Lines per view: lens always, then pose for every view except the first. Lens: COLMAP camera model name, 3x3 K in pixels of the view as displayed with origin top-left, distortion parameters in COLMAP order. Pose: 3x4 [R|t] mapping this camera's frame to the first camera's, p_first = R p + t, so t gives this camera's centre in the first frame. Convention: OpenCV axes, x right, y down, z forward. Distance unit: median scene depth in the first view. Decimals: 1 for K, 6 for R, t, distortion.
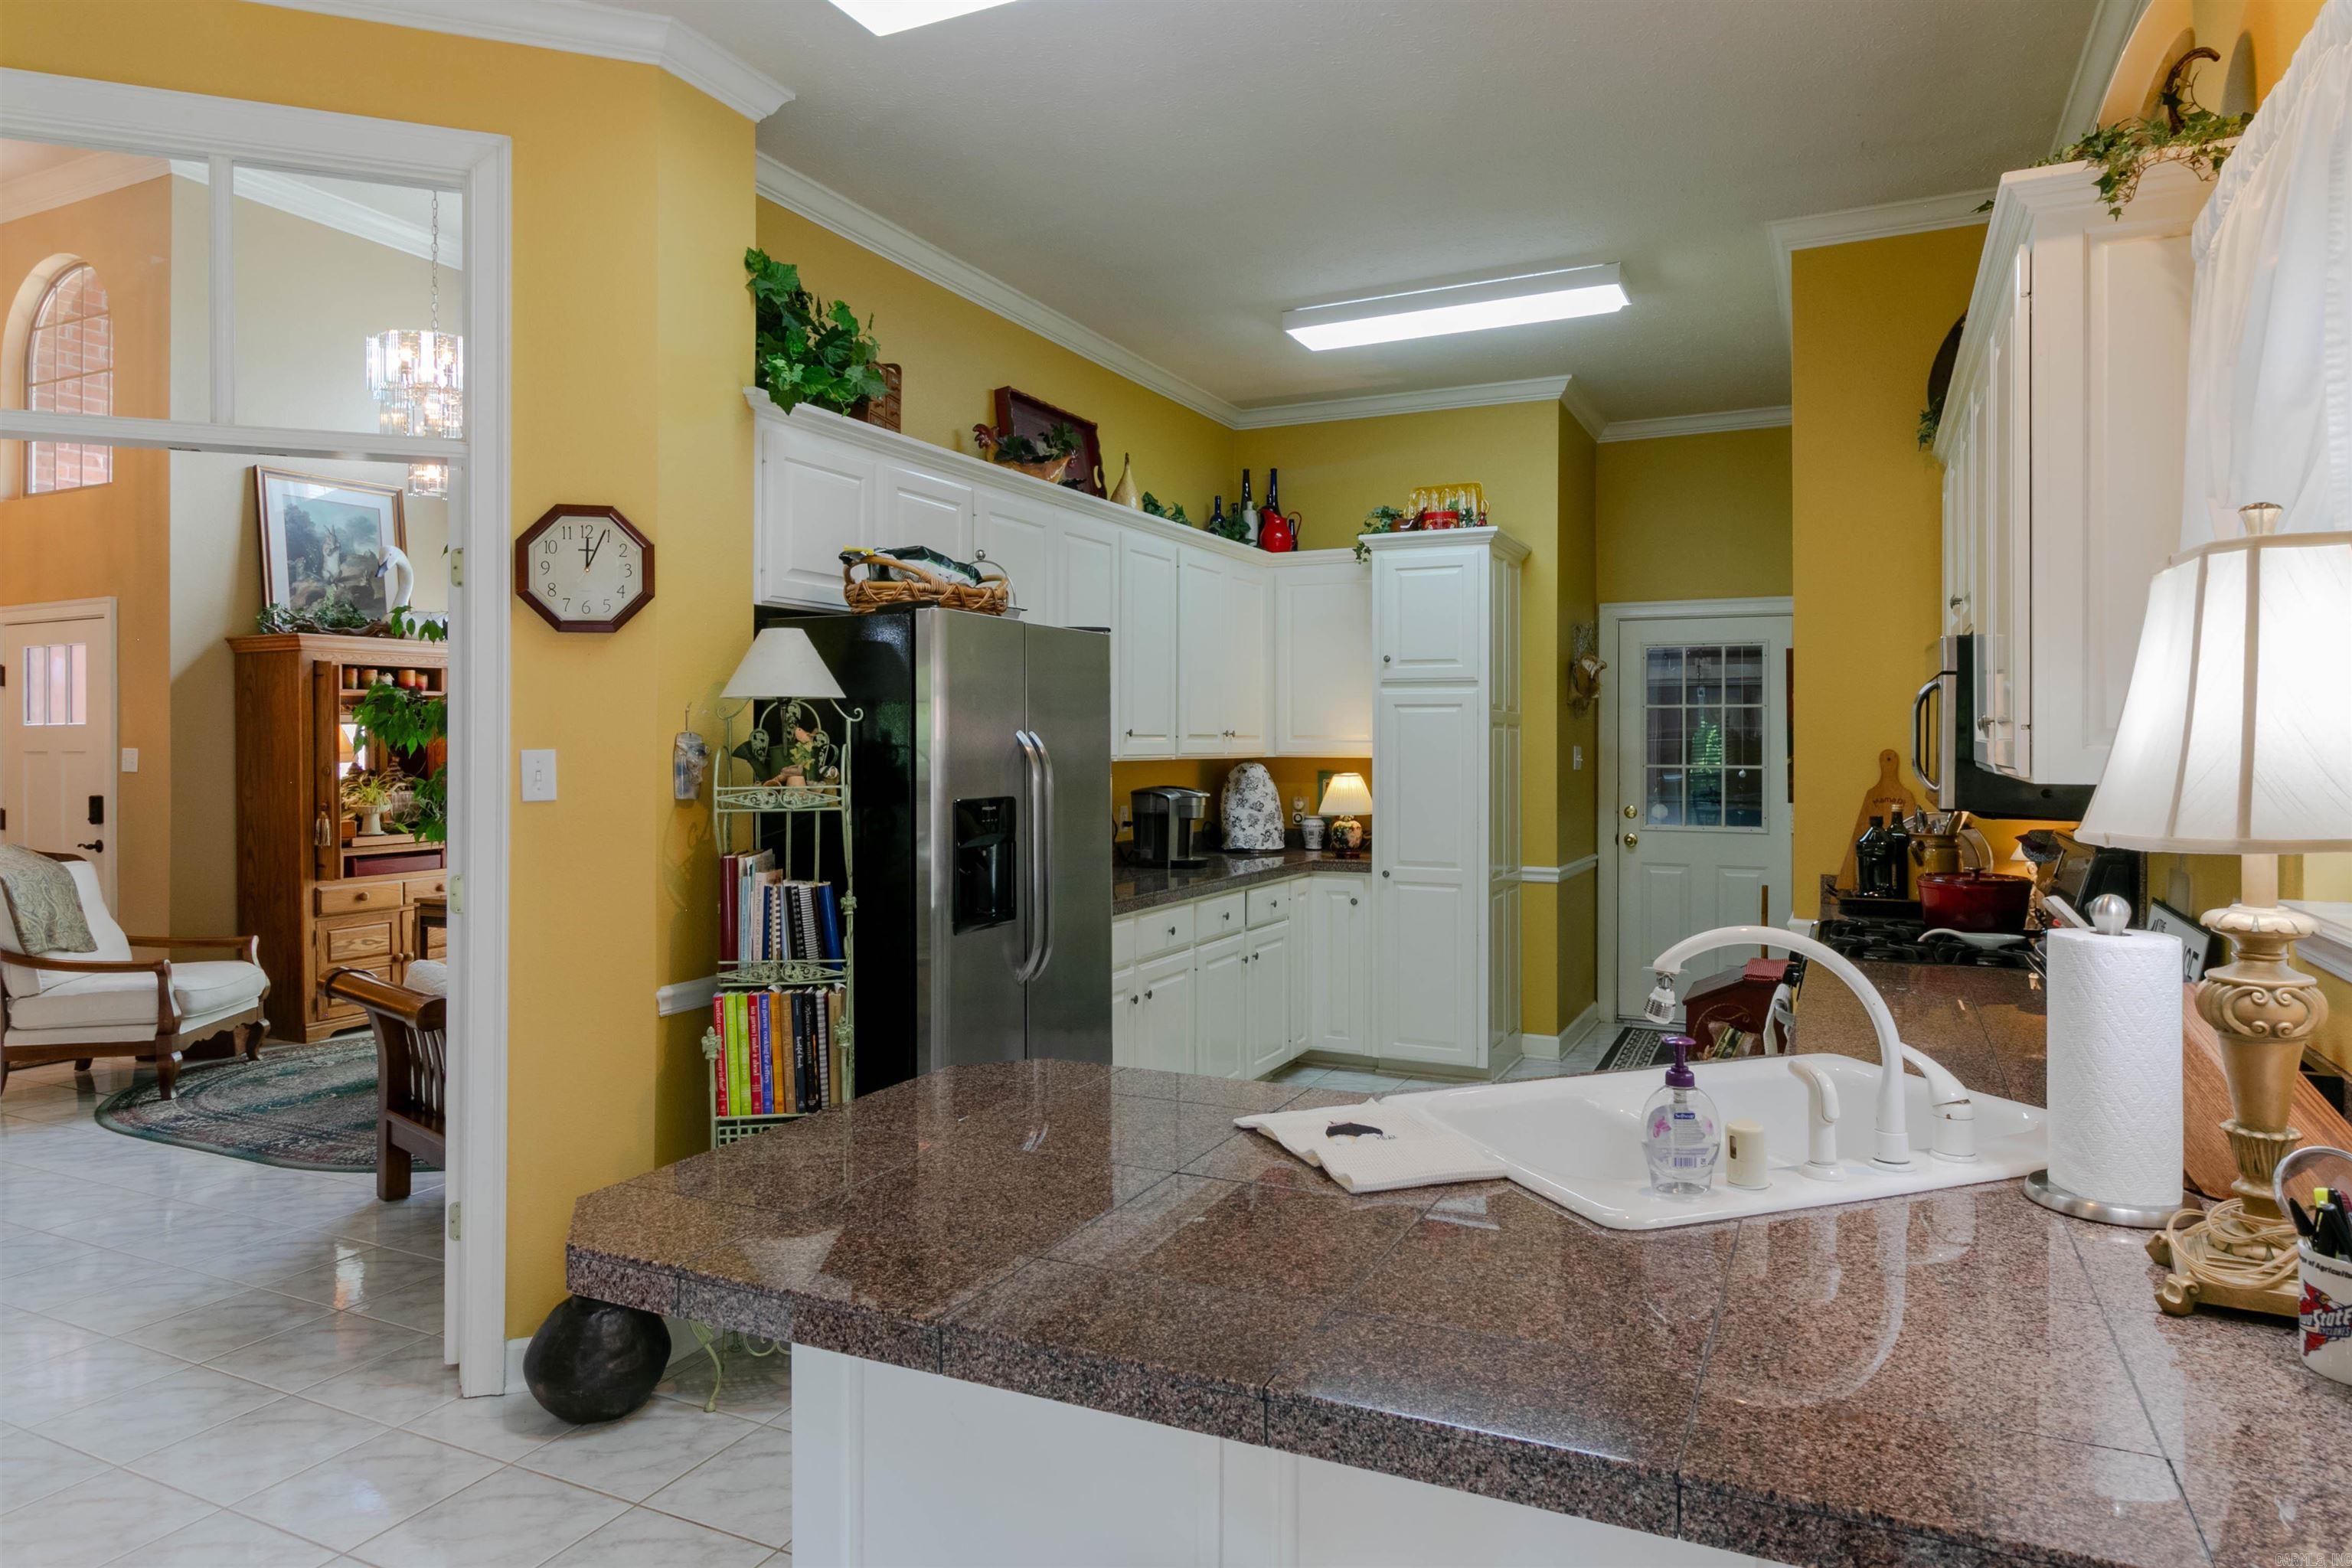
lens RADIAL K [[1409.4, 0, 1211.1], [0, 1409.4, 749.3], [0, 0, 1]] dist [-0.001363, 0.004947]
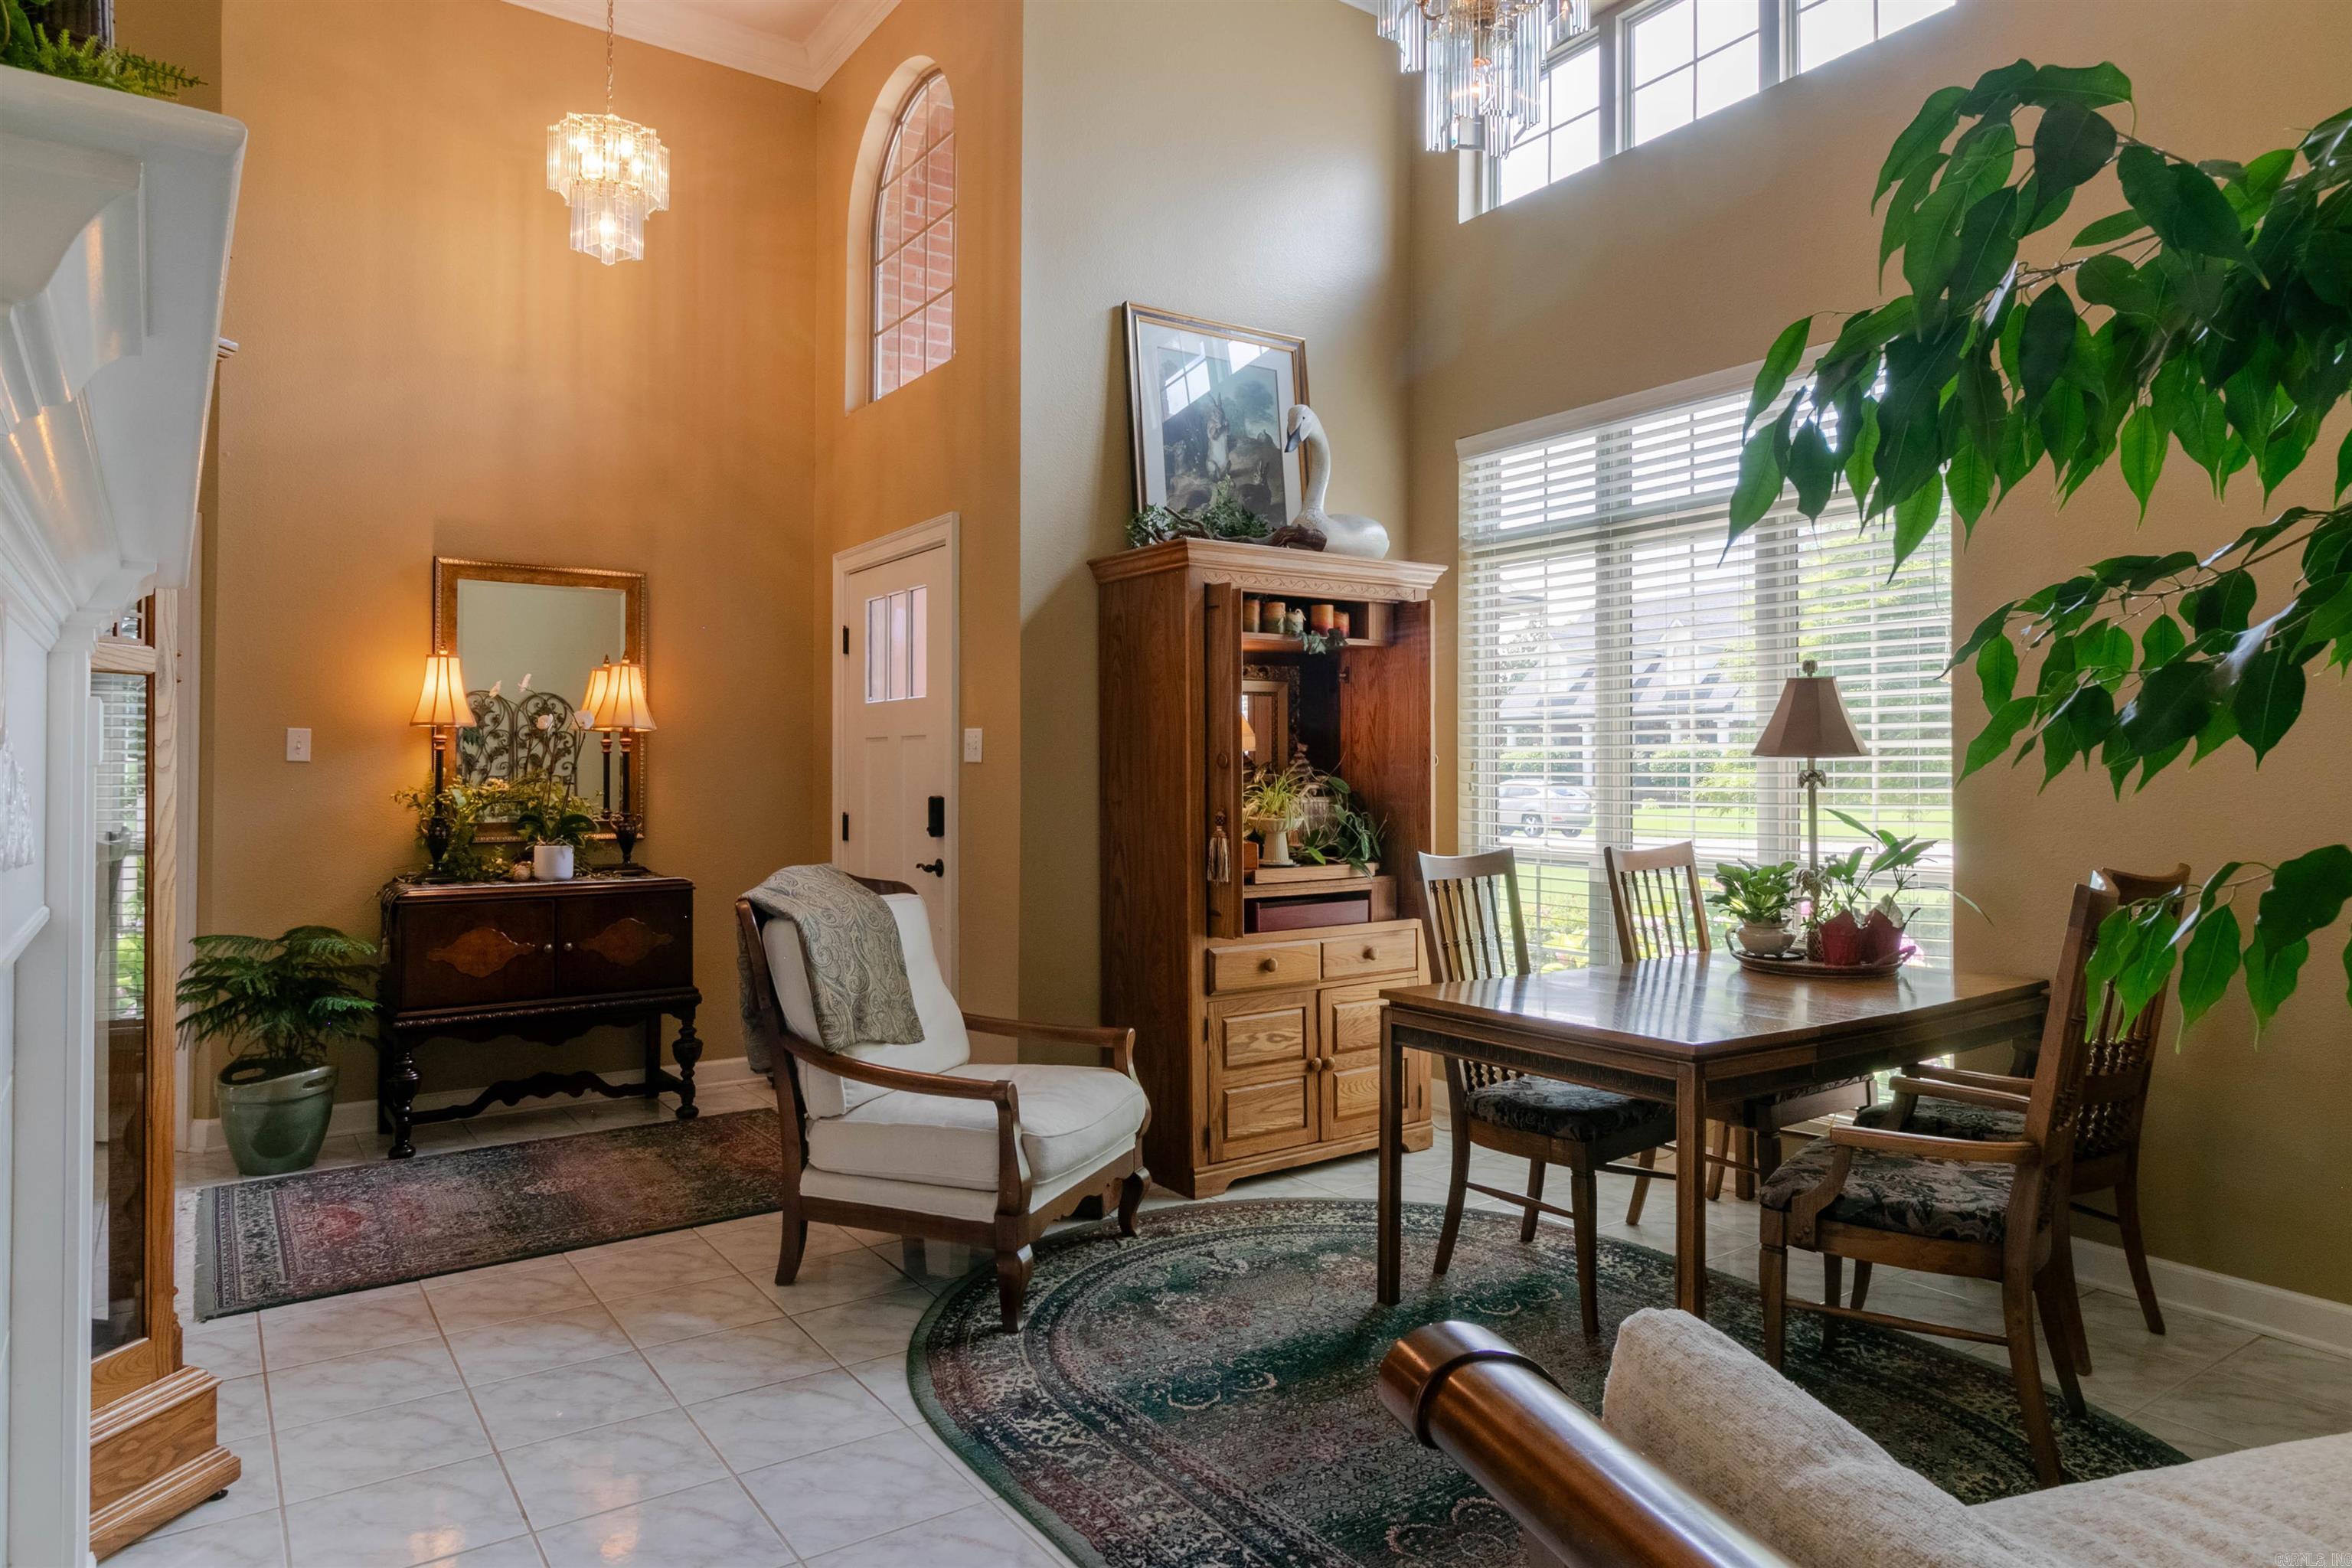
lens RADIAL K [[1409.4, 0, 1159.0], [0, 1409.4, 779.3], [0, 0, 1]] dist [-0.001363, 0.004947]
pose [[0.856571, 0.004392, -0.516010, -0.330698], [-0.003257, 0.999990, 0.003104, 0.021607], [0.516018, -0.000978, 0.856577, 0.453792]]
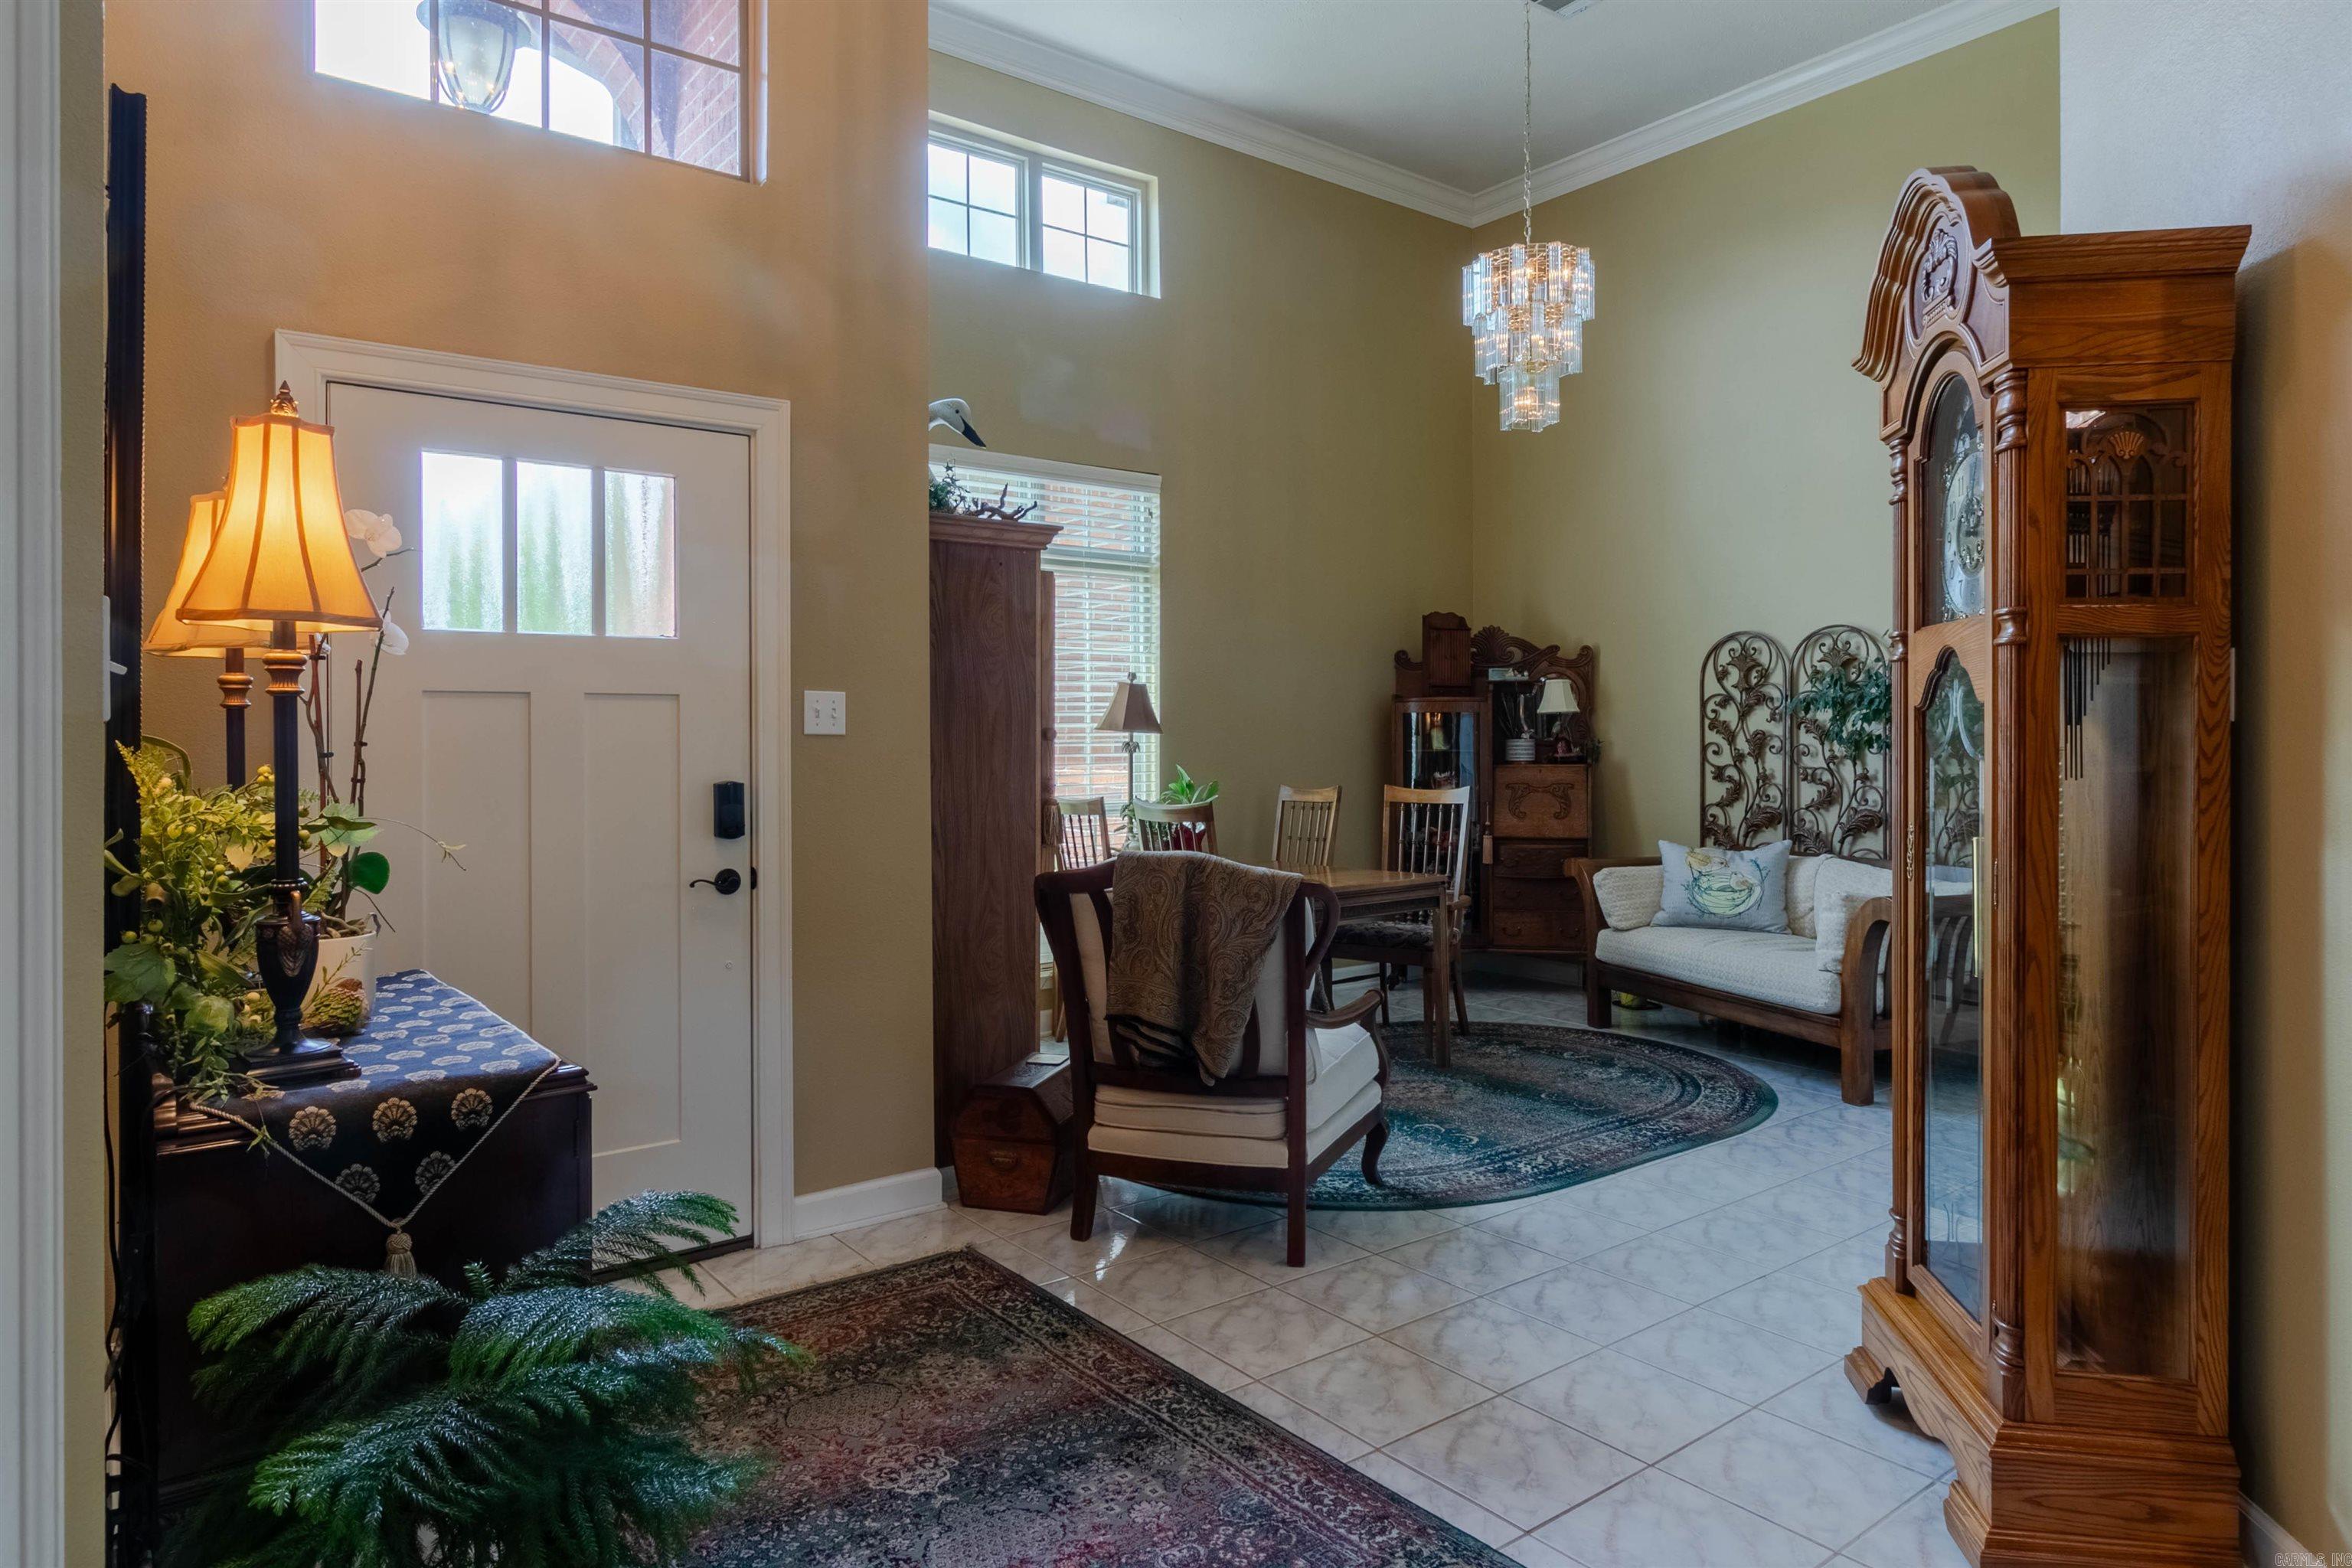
lens RADIAL K [[1409.4, 0, 1173.9], [0, 1409.4, 763.5], [0, 0, 1]] dist [-0.001363, 0.004947]
pose [[0.472468, -0.016522, 0.881193, -1.171484], [0.006755, 0.999863, 0.015125, 0.019387], [-0.881322, -0.001193, 0.472514, 0.622144]]
